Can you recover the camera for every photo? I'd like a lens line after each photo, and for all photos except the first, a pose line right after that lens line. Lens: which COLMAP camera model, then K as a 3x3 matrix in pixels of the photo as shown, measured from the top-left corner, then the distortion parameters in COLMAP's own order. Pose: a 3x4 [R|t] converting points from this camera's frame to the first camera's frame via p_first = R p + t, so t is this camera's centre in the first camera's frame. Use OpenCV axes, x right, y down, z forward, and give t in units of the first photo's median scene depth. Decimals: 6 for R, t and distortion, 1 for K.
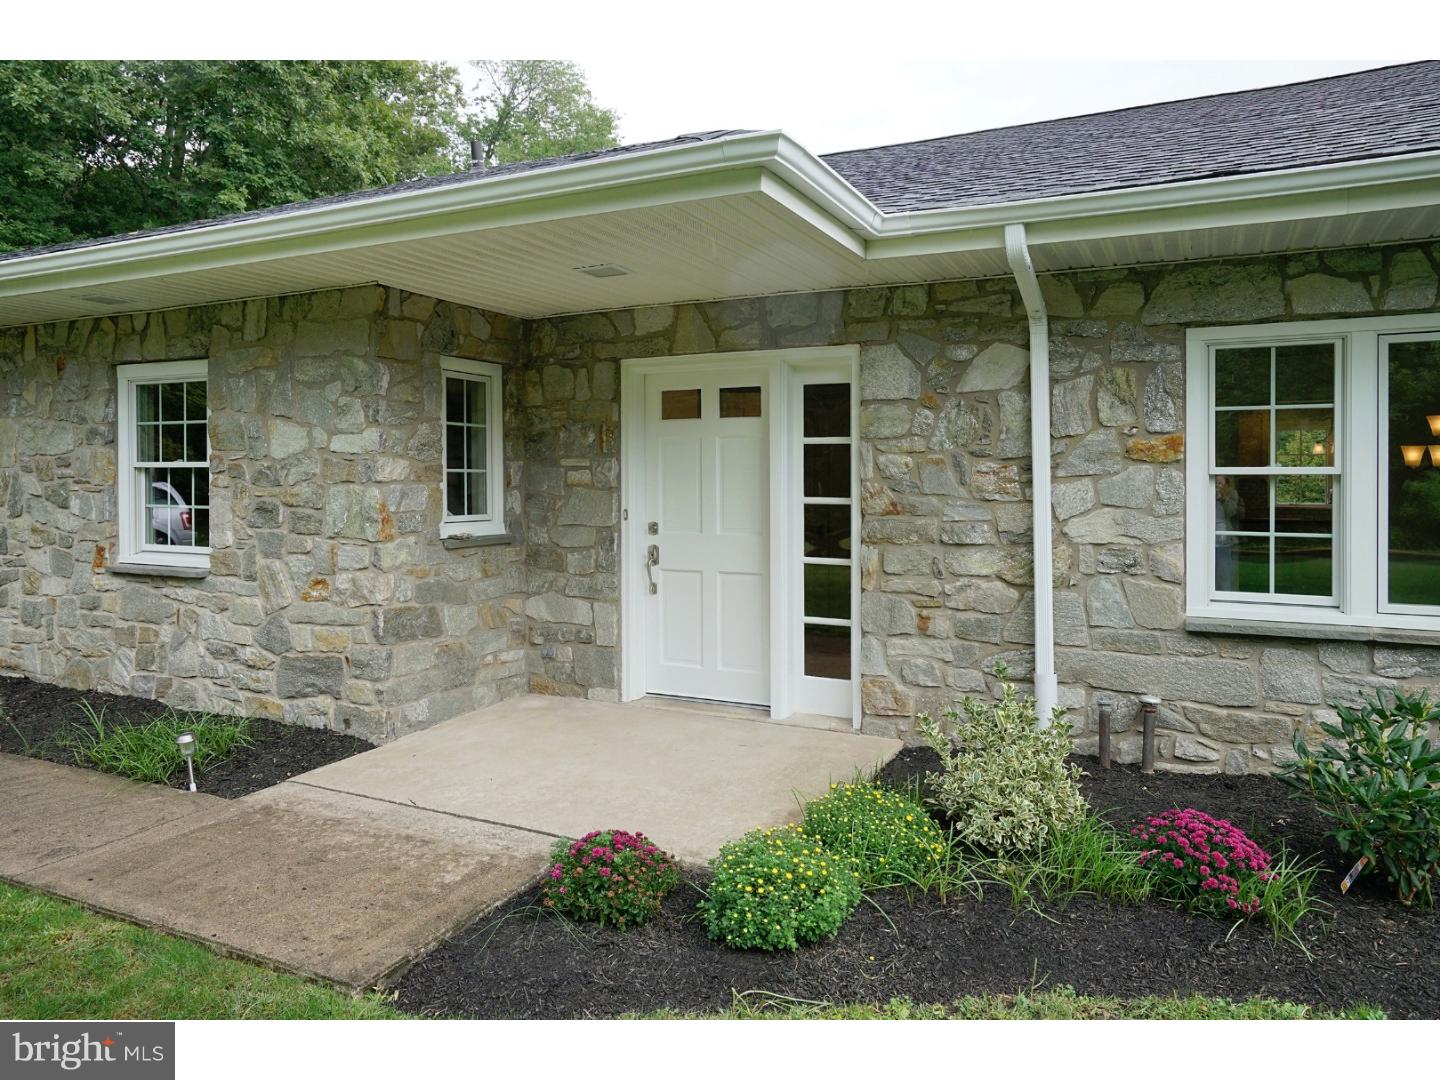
lens RADIAL K [[983.0, 0, 718.0], [0, 983.0, 486.2], [0, 0, 1]] dist [0.000426, 0.000462]
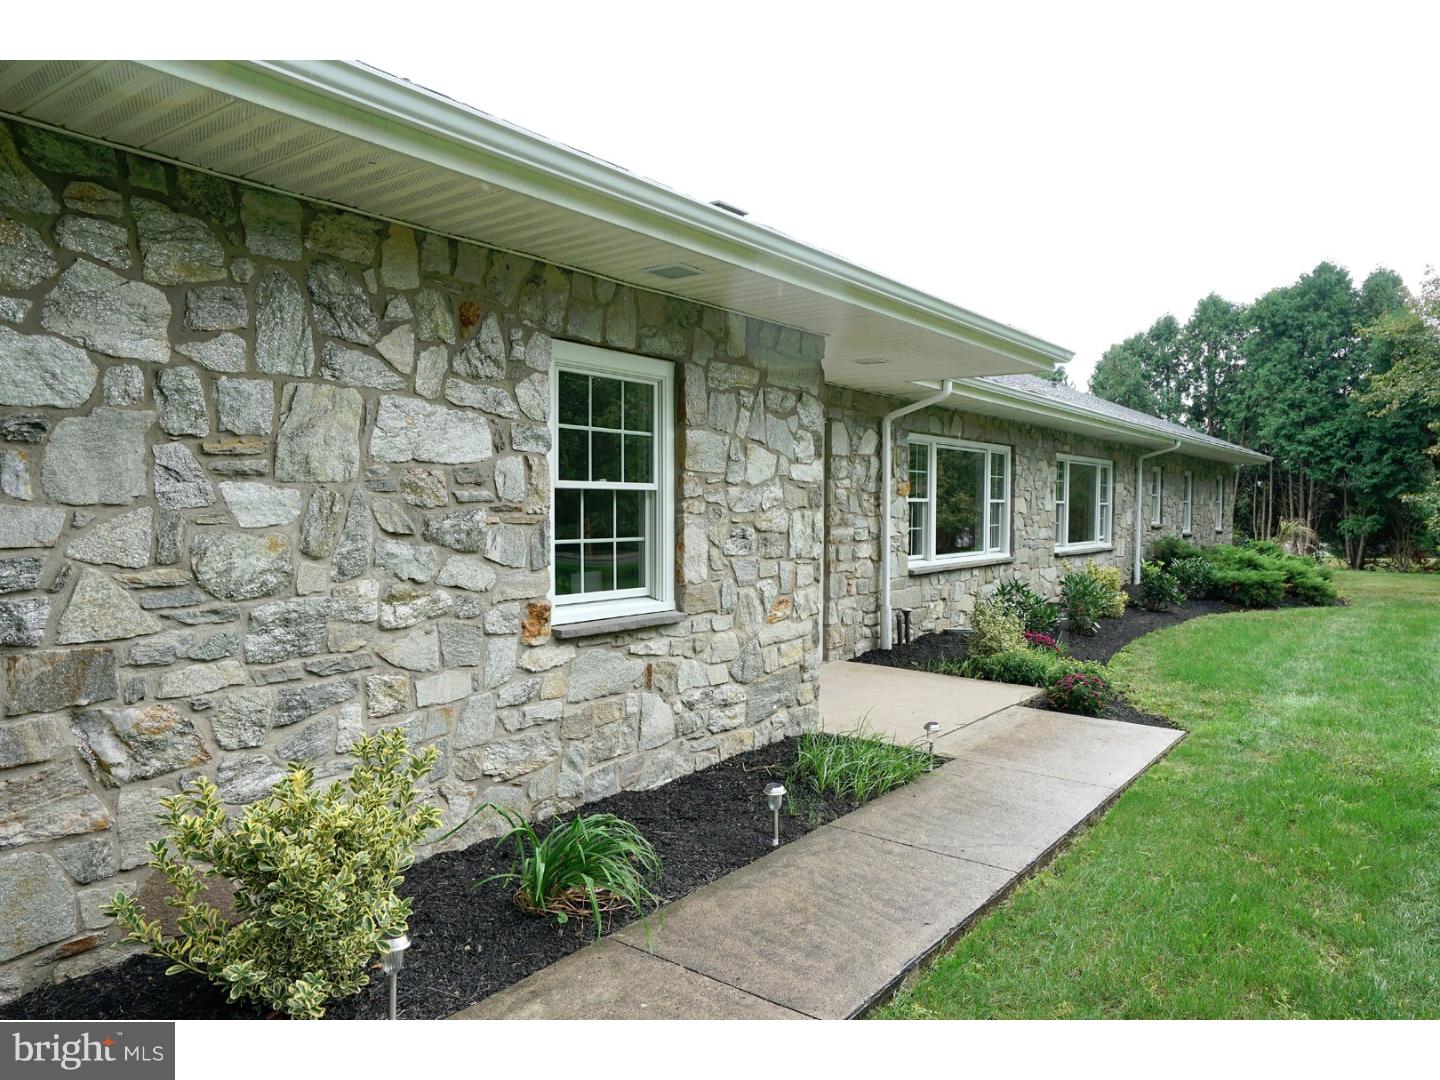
lens RADIAL K [[1007.5, 0, 720.0], [0, 1007.5, 540.0], [0, 0, 1]] dist [-0.000158, 0.000950]
pose [[0.171799, -0.037120, 0.984432, -1.428083], [0.002541, 0.999303, 0.037237, -0.009618], [-0.985129, -0.003896, 0.171774, 0.848522]]
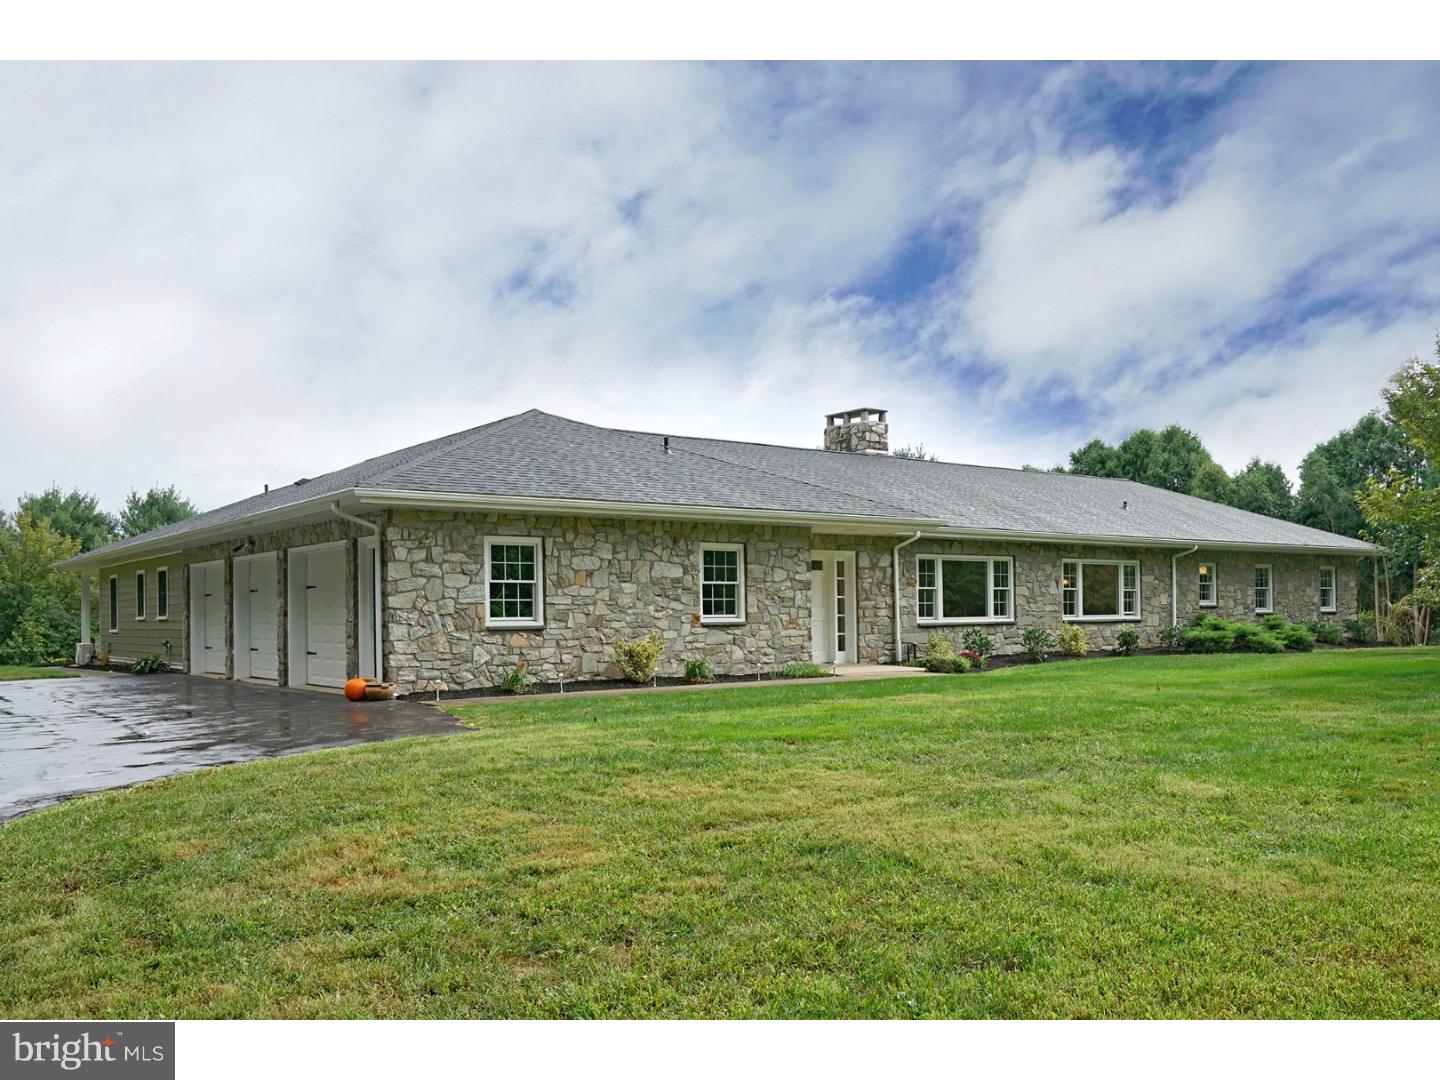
lens RADIAL K [[1151.9, 0, 721.4], [0, 1151.9, 593.5], [0, 0, 1]] dist [0.049981, 0.002832]
pose [[0.453521, 0.007635, 0.891213, -3.509277], [0.020093, 0.999622, -0.018789, 0.067863], [-0.891019, 0.026428, 0.453196, -0.391571]]
